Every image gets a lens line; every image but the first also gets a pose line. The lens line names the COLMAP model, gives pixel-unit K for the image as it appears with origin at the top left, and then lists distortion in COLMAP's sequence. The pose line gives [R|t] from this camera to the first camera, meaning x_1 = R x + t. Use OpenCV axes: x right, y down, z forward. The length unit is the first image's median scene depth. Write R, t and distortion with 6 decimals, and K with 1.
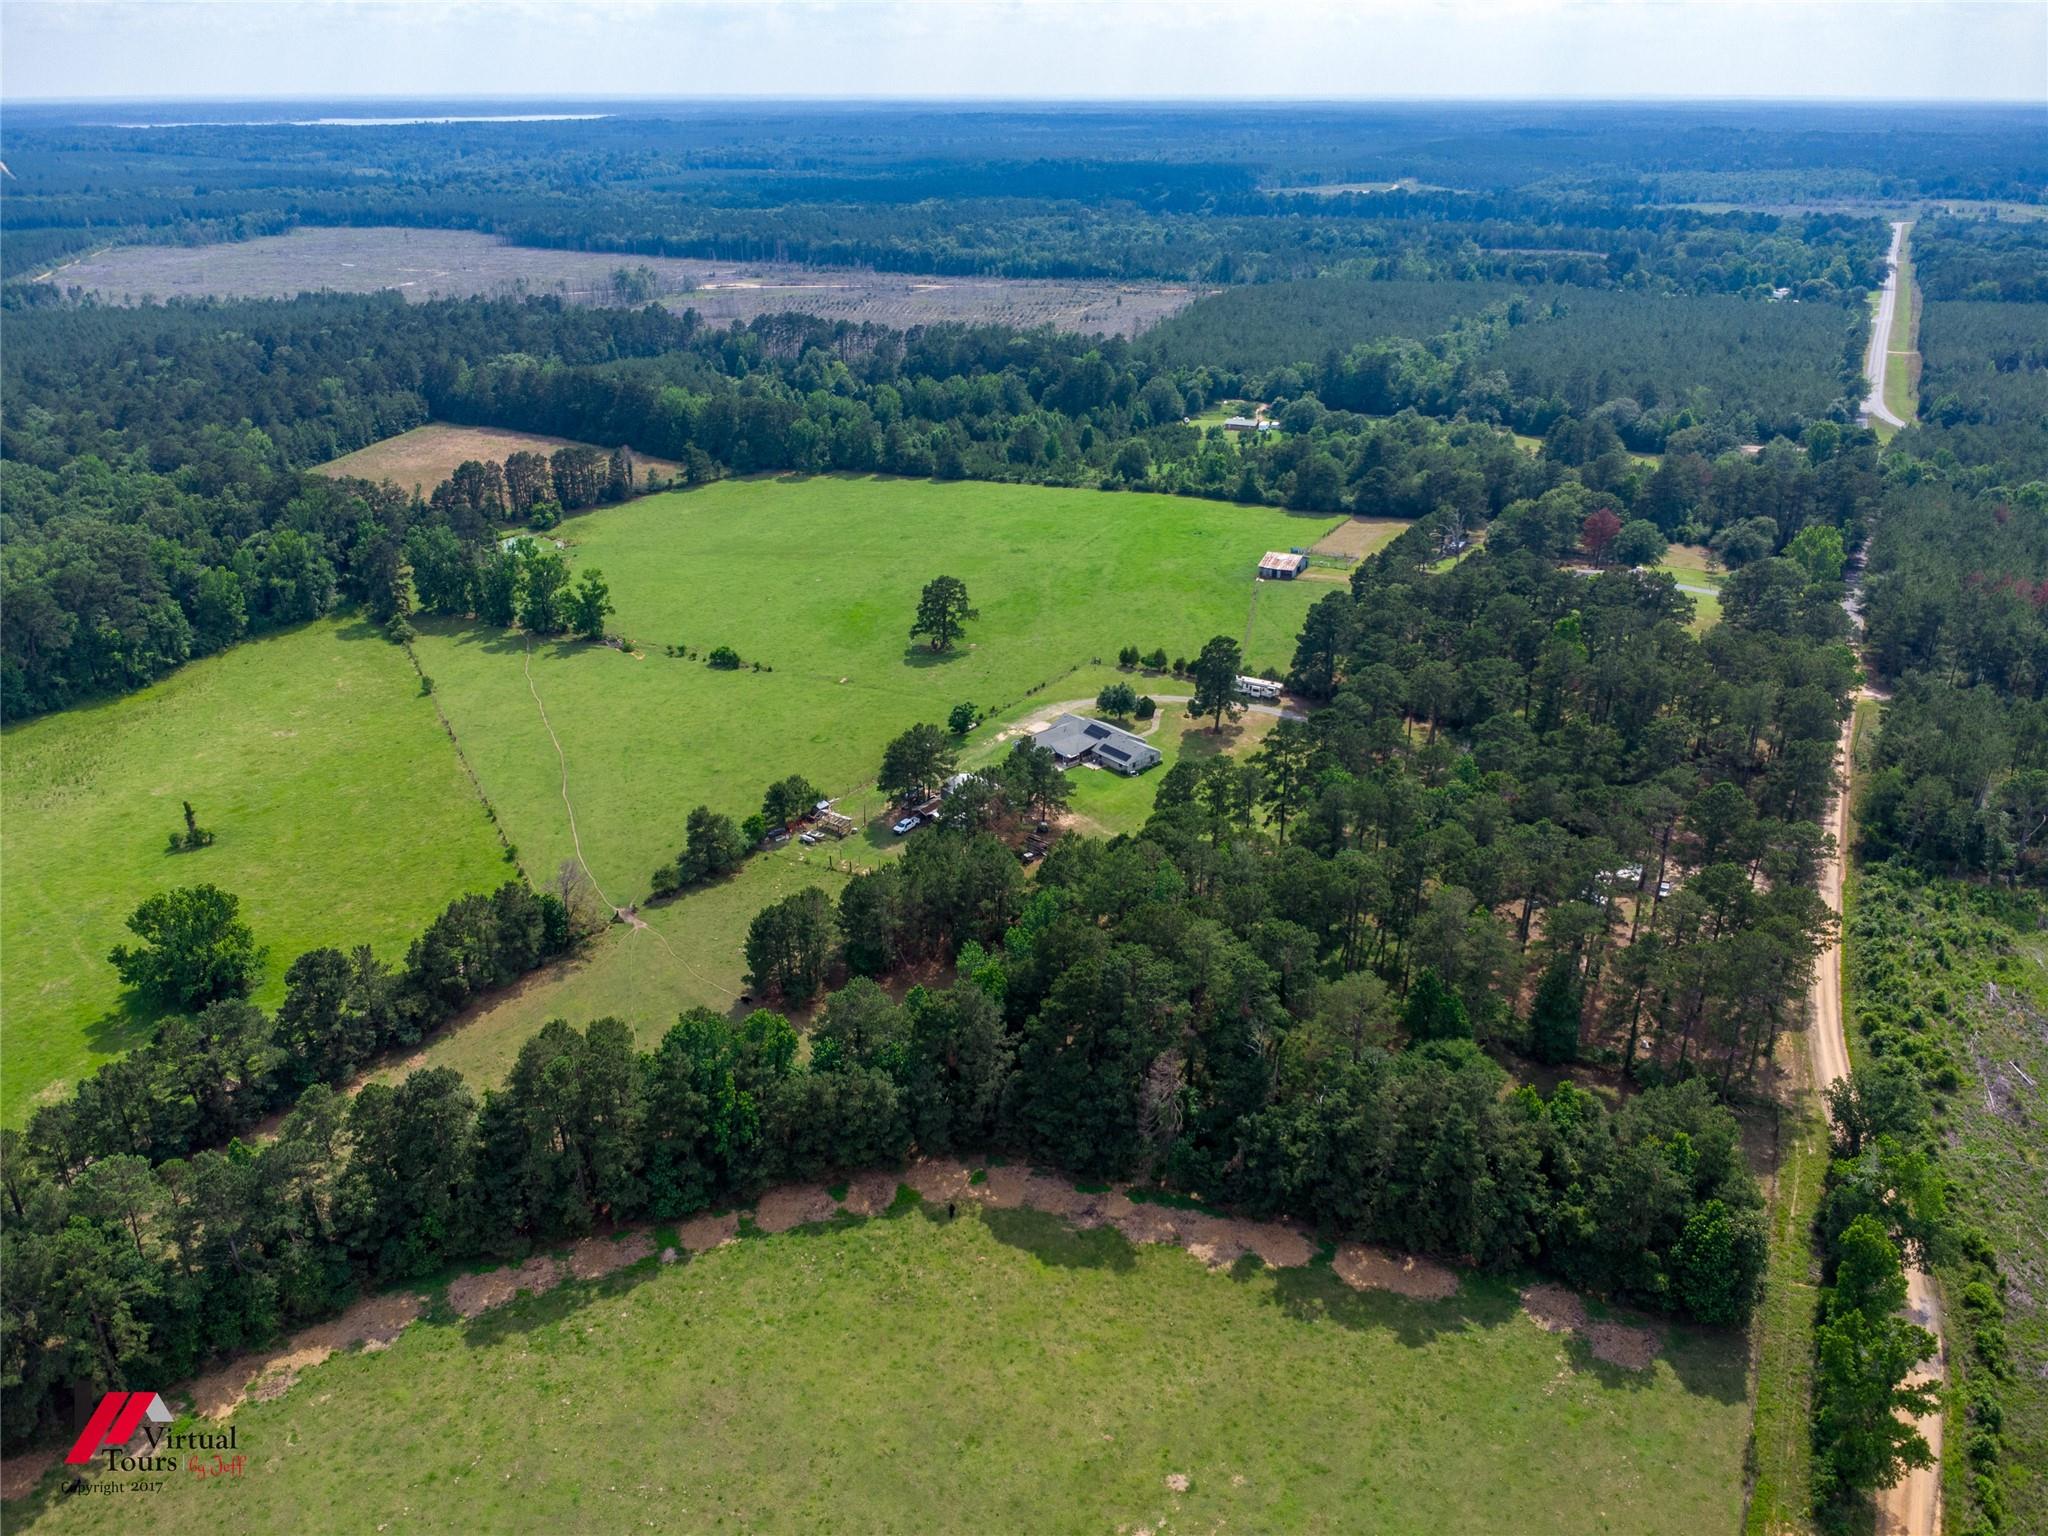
lens RADIAL K [[1493.5, 0, 1024.0], [0, 1493.5, 768.0], [0, 0, 1]] dist [0.009299, -0.009726]
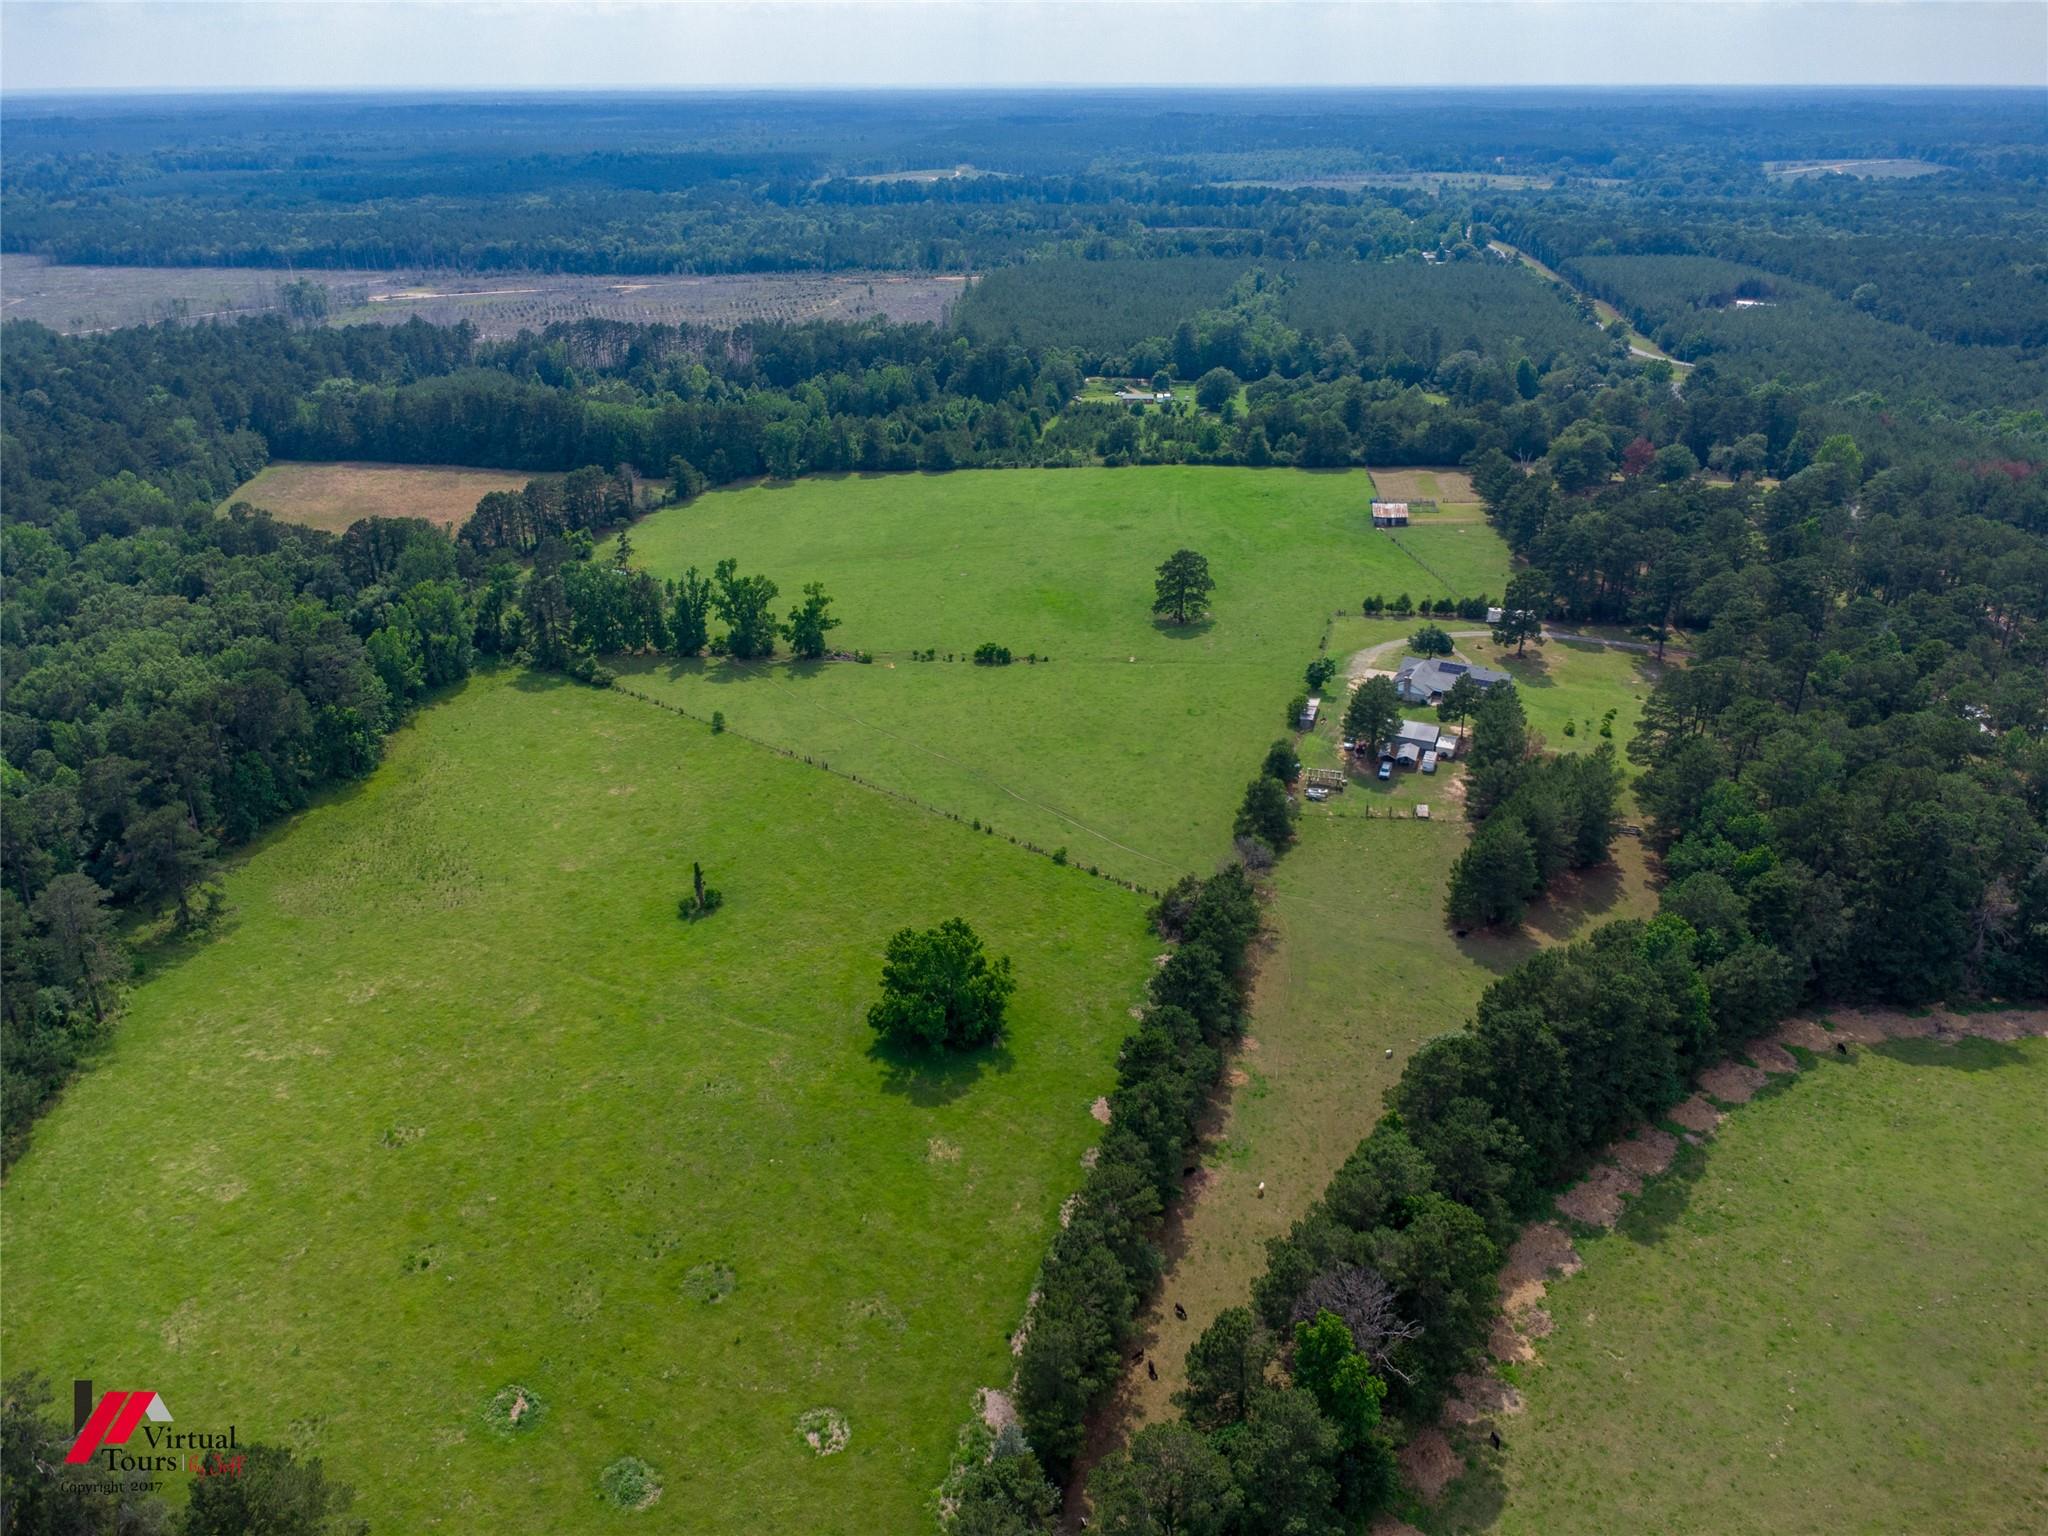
lens RADIAL K [[1493.5, 0, 1024.0], [0, 1493.5, 768.0], [0, 0, 1]] dist [0.009299, -0.009726]
pose [[0.939361, -0.147054, 0.309802, -0.309360], [0.145225, 0.988971, 0.029093, -0.015219], [-0.310663, 0.017662, 0.950356, 0.029723]]
